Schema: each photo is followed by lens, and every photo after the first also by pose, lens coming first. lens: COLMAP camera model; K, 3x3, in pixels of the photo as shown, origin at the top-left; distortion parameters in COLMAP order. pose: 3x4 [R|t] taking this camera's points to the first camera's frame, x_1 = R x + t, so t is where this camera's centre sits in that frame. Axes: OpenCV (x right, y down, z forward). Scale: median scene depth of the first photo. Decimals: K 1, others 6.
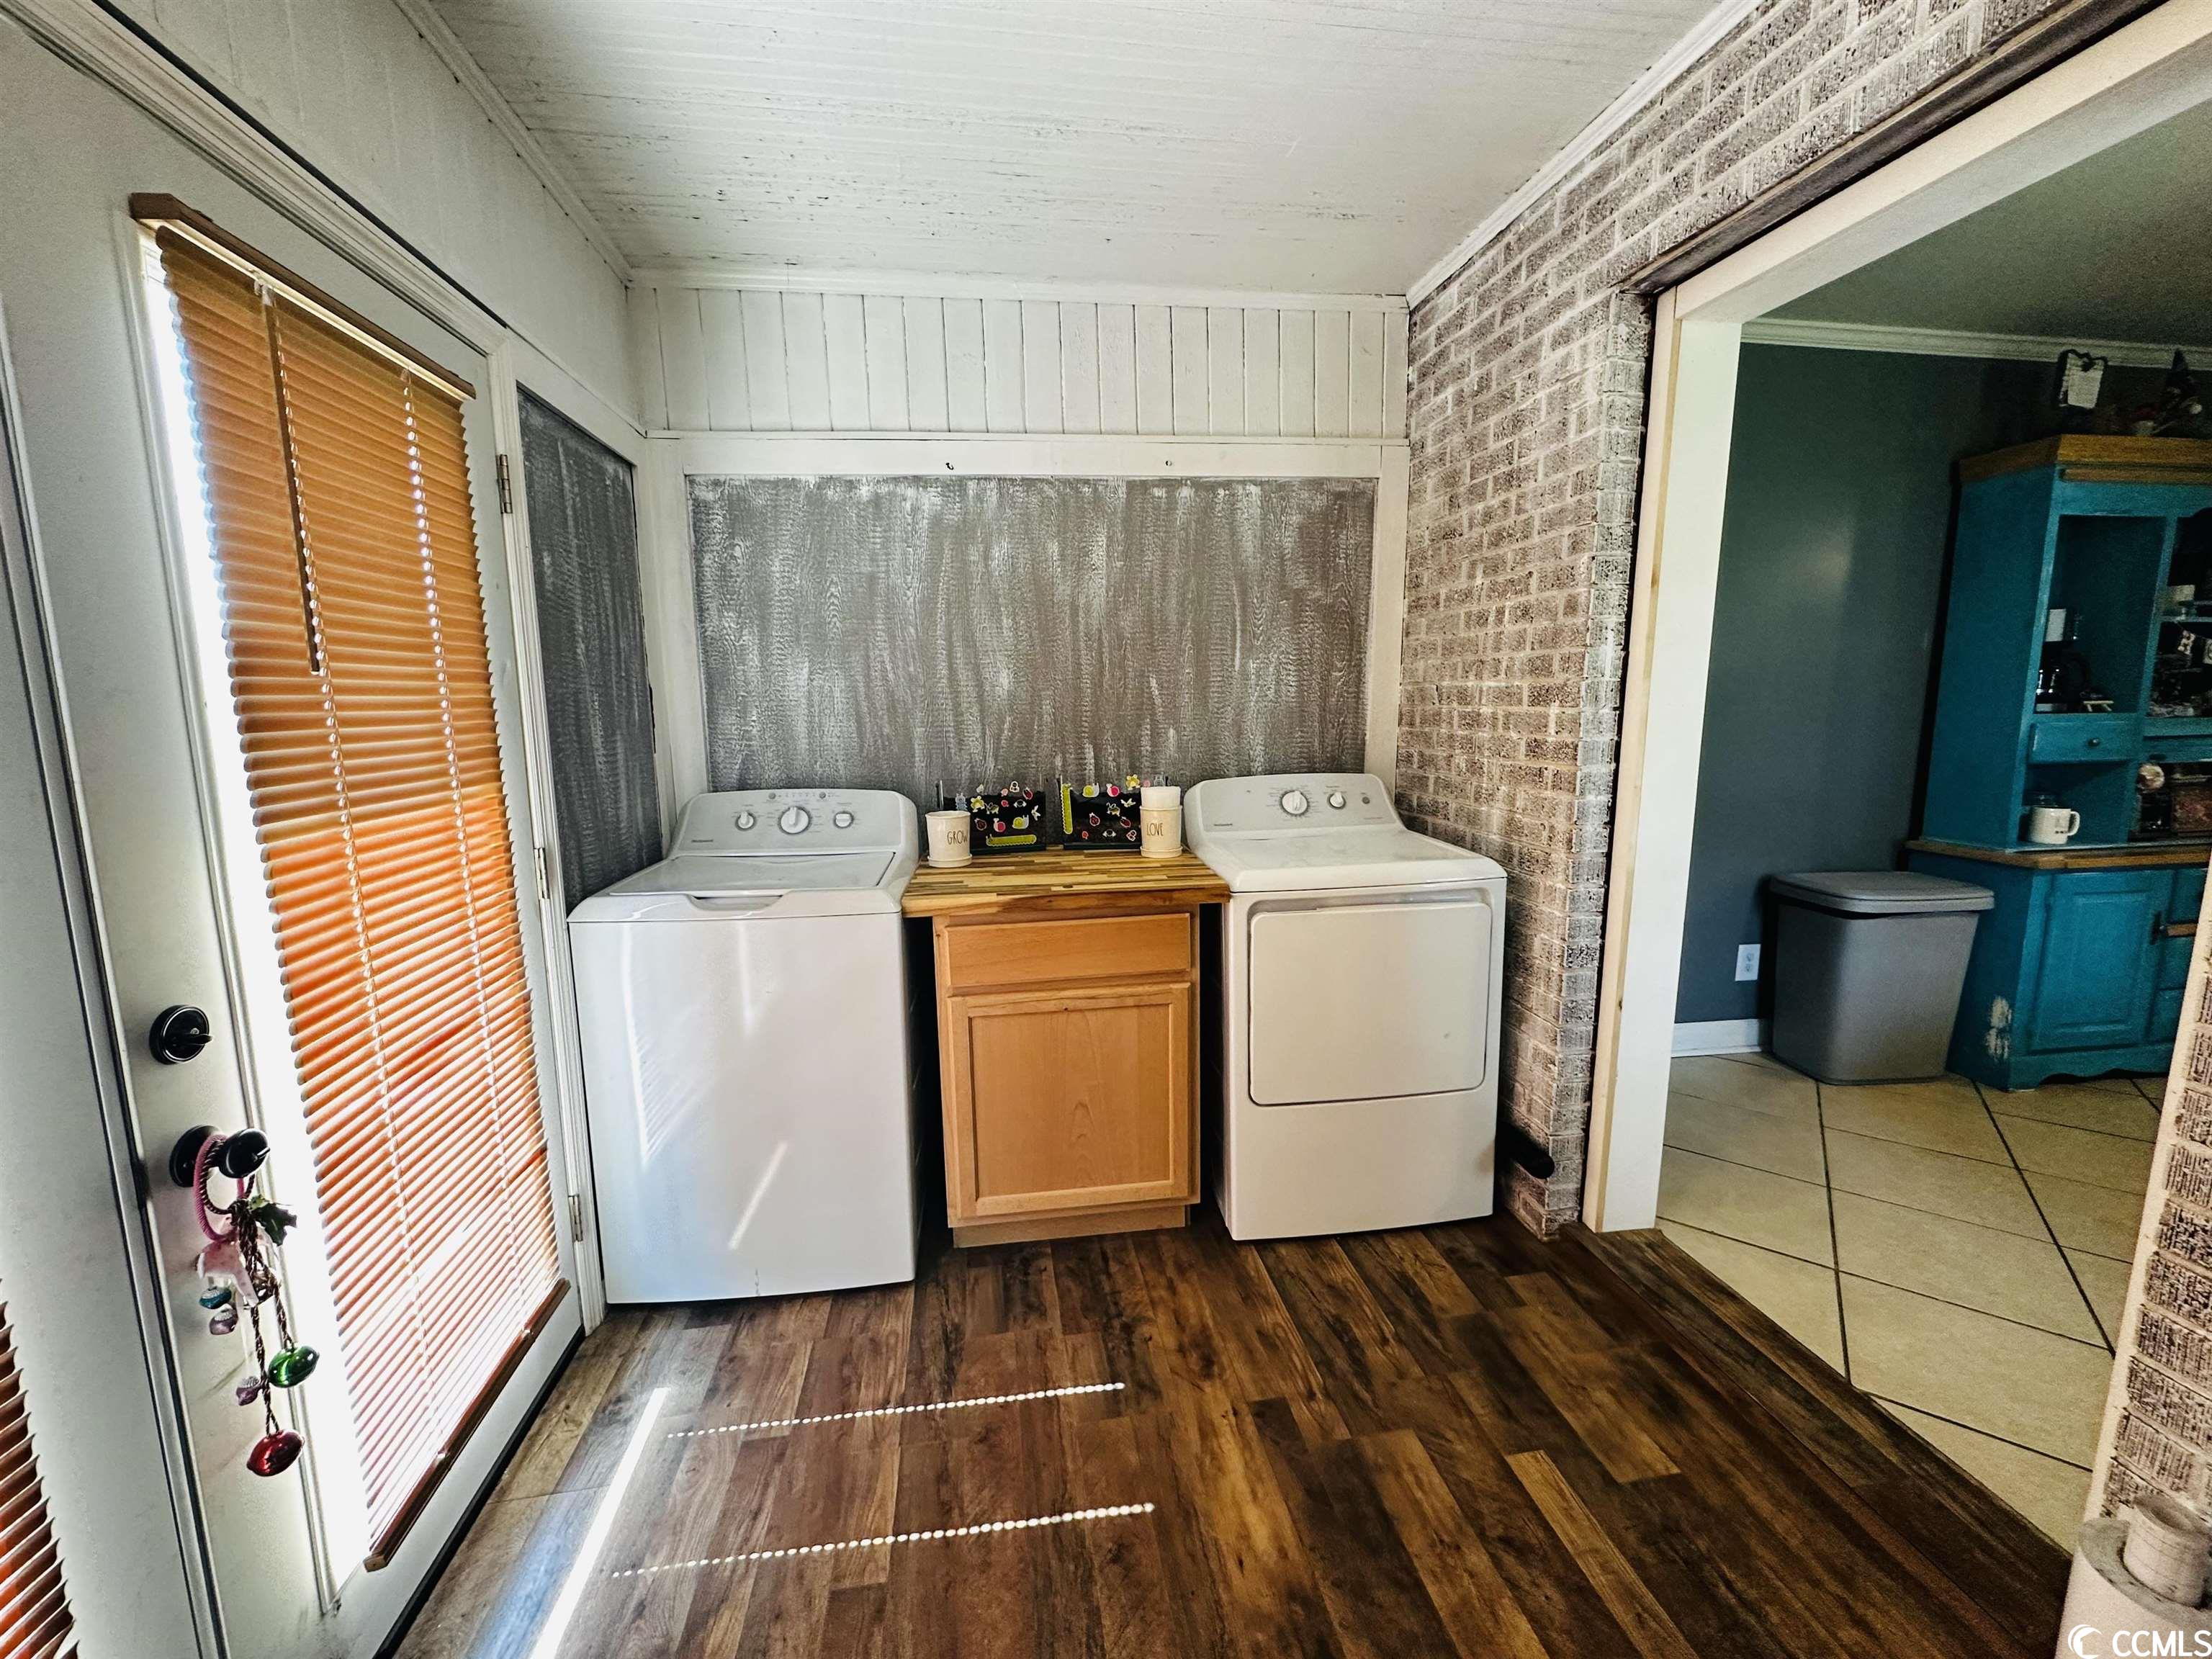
lens RADIAL K [[882.4, 0, 1102.5], [0, 882.4, 820.3], [0, 0, 1]] dist [0.000783, -0.000111]
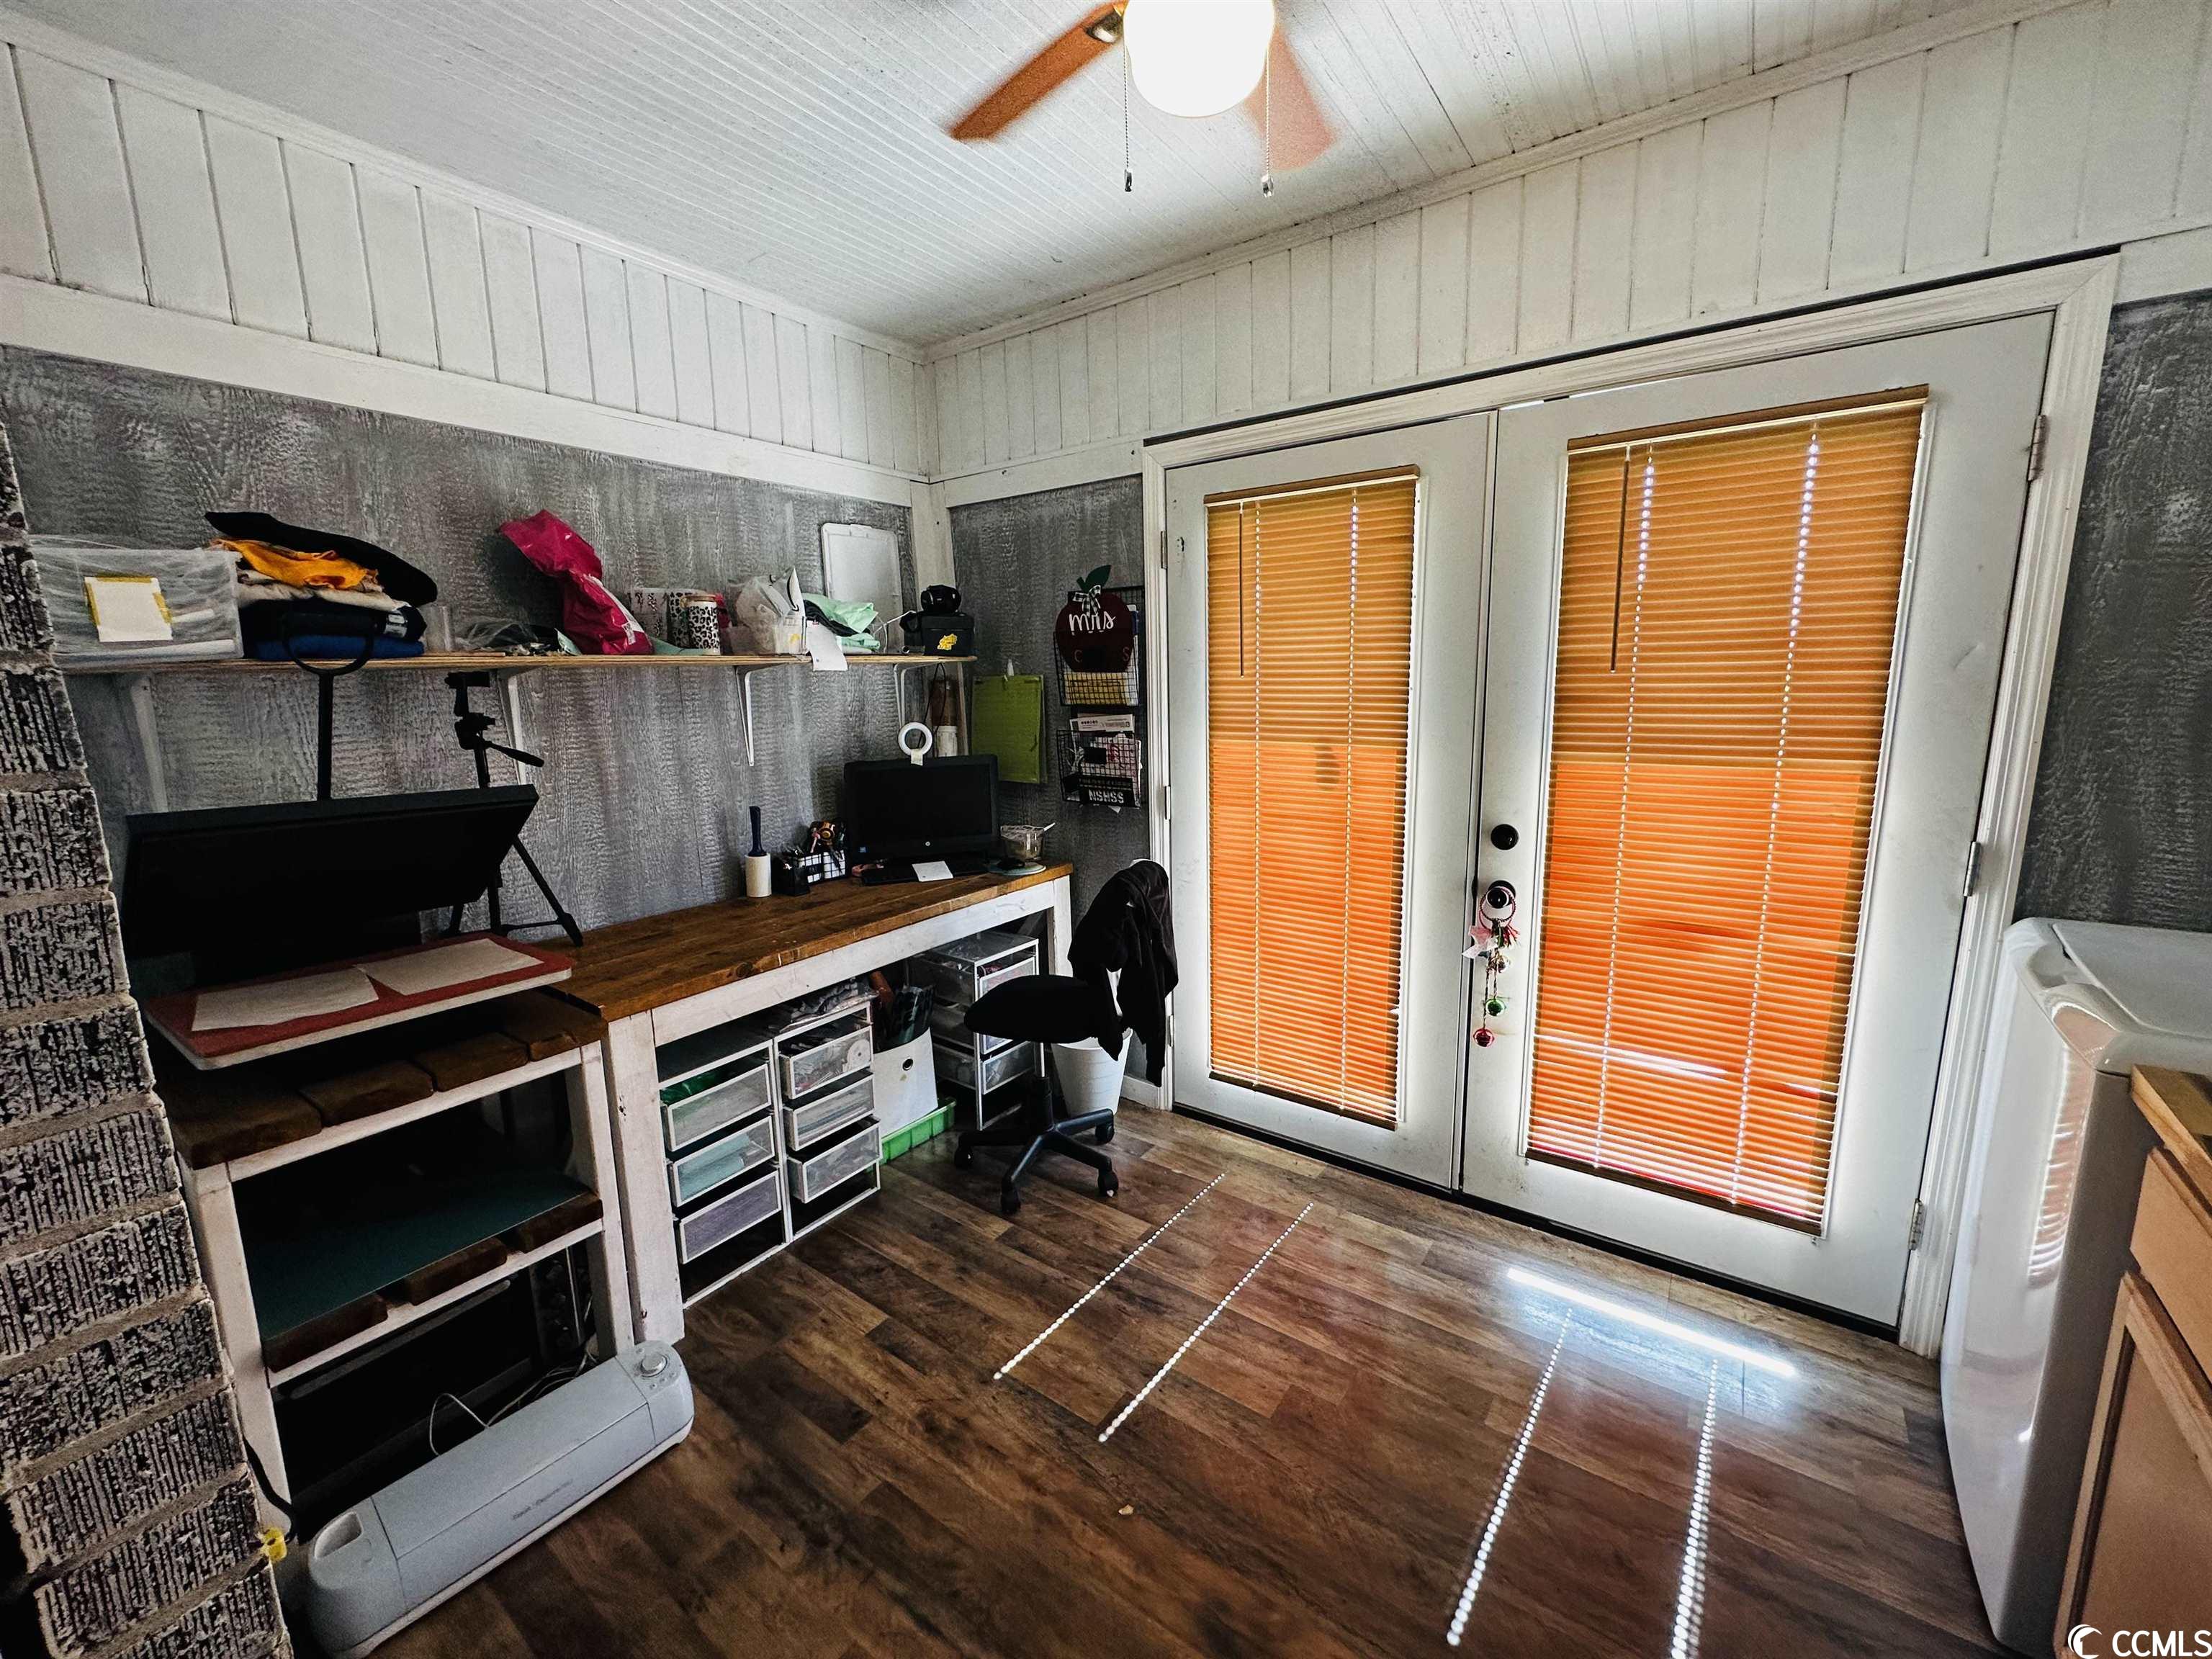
lens RADIAL K [[888.2, 0, 1106.0], [0, 888.2, 829.5], [0, 0, 1]] dist [0.000108, -0.000371]
pose [[-0.702469, 0.154344, -0.694777, 0.668012], [-0.067558, 0.957334, 0.280977, -0.184877], [0.708501, 0.244315, -0.662070, 0.973428]]
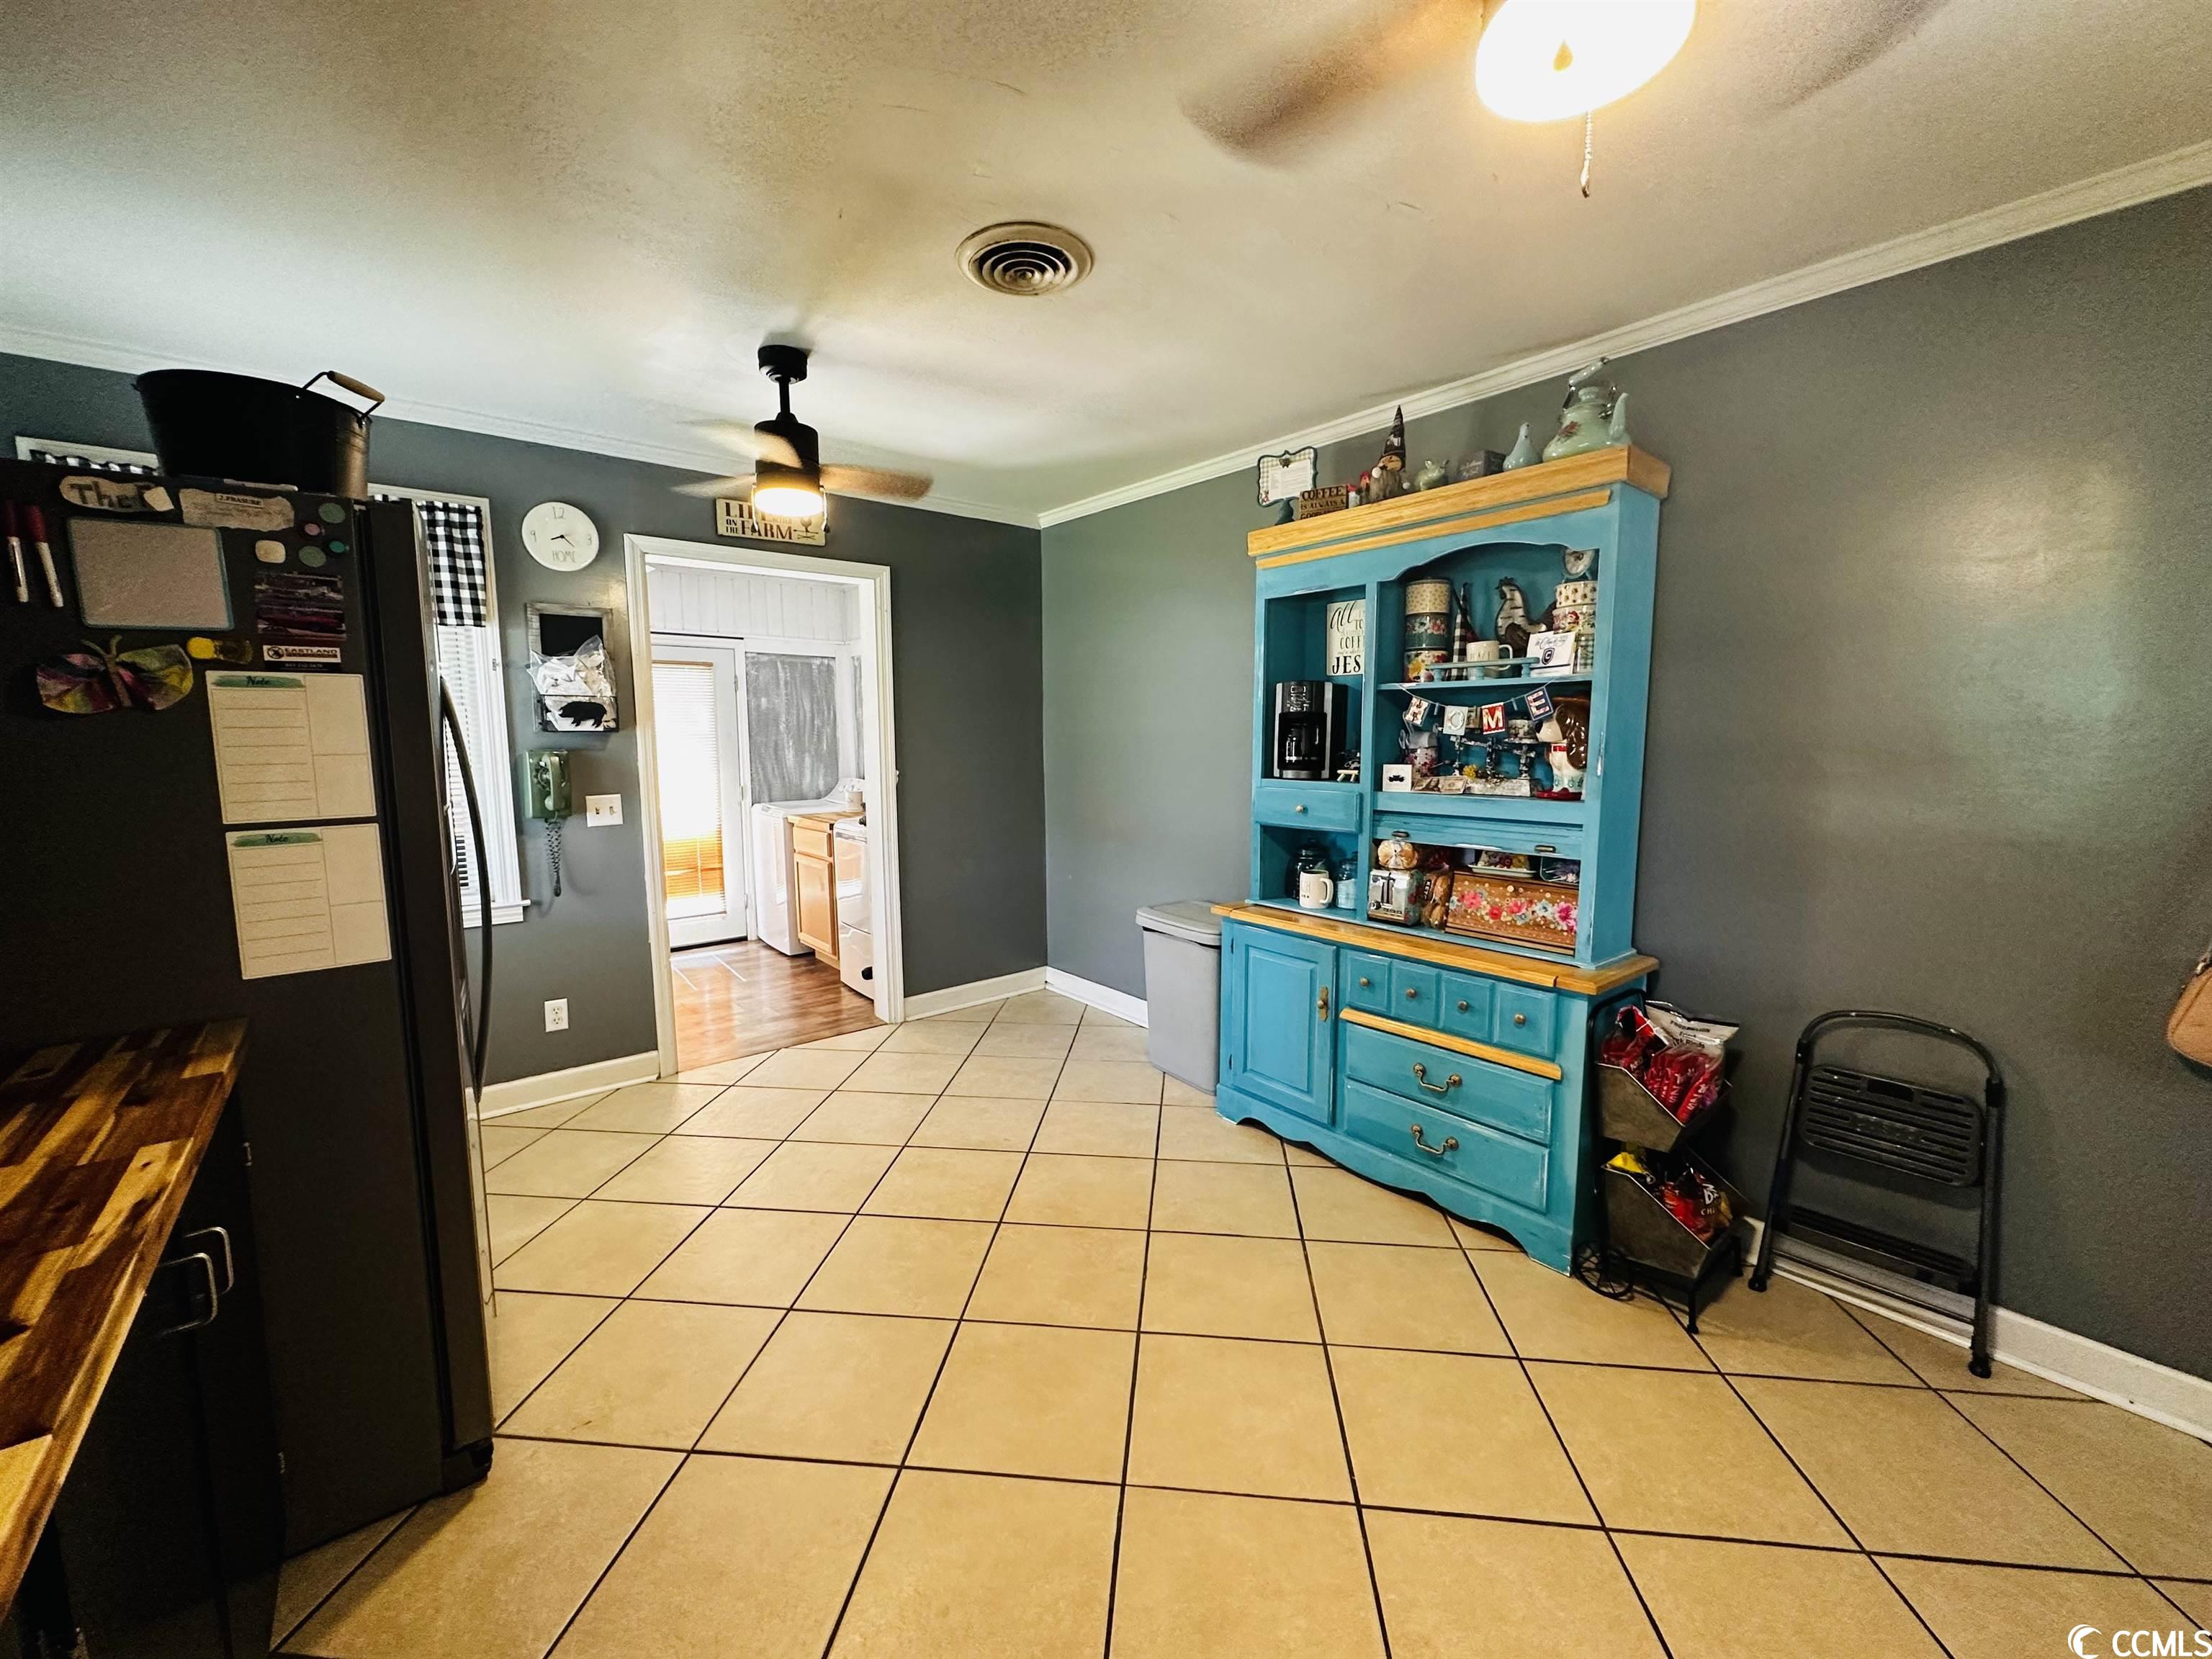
lens RADIAL K [[882.4, 0, 1102.5], [0, 882.4, 820.3], [0, 0, 1]] dist [0.000783, -0.000111]
pose [[0.507869, 0.096921, -0.855965, 3.046685], [-0.119949, 0.991927, 0.041147, -0.146093], [0.853043, 0.081775, 0.515394, 0.443225]]
